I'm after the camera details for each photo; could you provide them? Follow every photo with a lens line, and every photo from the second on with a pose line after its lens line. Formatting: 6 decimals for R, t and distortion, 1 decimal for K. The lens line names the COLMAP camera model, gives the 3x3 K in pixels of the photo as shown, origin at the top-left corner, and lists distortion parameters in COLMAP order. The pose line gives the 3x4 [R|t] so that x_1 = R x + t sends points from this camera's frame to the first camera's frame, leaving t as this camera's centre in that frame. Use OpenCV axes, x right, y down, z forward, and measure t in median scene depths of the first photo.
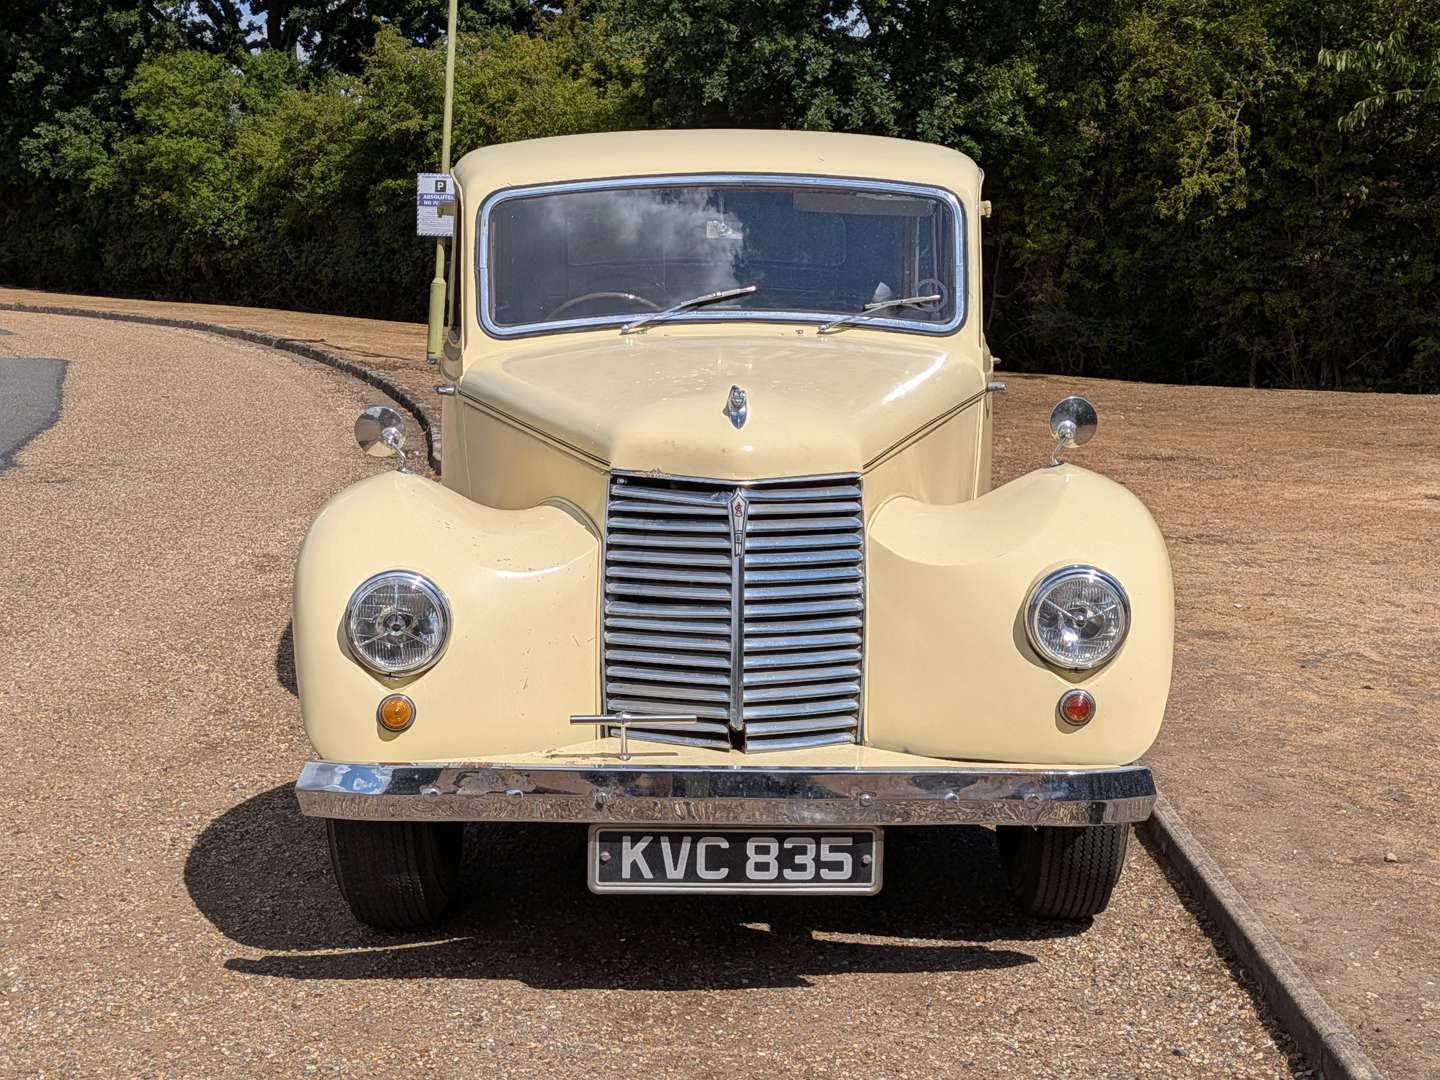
lens RADIAL K [[2089.8, 0, 725.3], [0, 2089.8, 544.1], [0, 0, 1]] dist [0.088358, 0.000000]
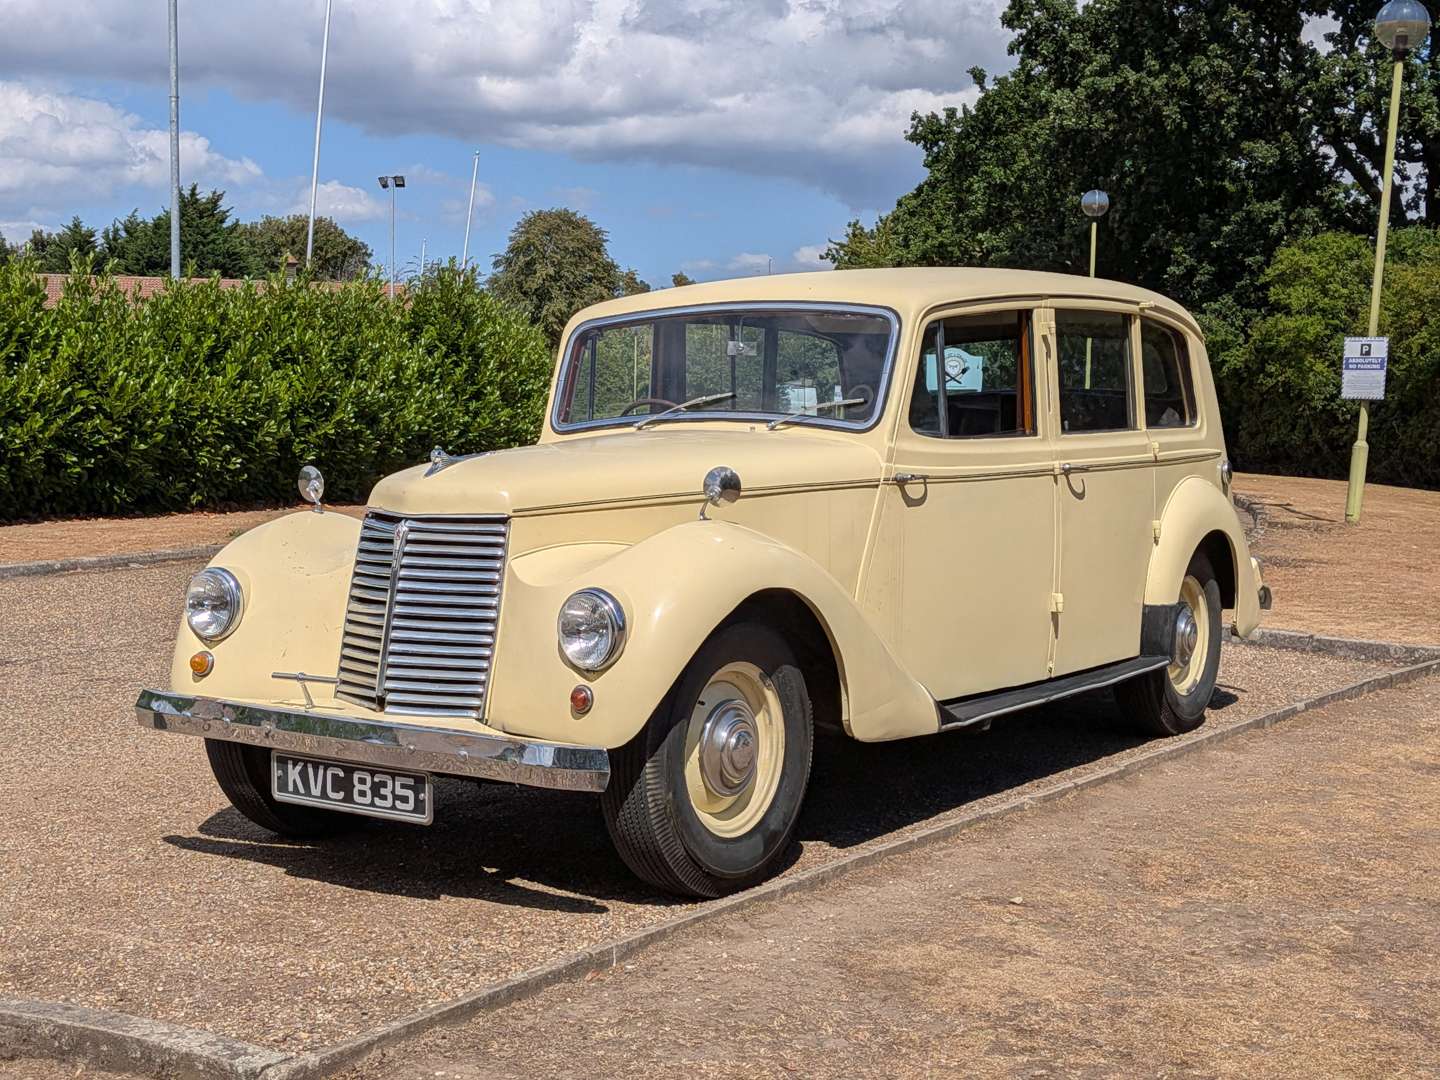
lens RADIAL K [[2089.8, 0, 646.1], [0, 2089.8, 554.7], [0, 0, 1]] dist [0.088358, 0.000000]
pose [[0.793668, 0.036165, -0.607275, 0.904138], [-0.087424, 0.994650, -0.055023, 0.053698], [0.602037, 0.096760, 0.792584, 0.015431]]
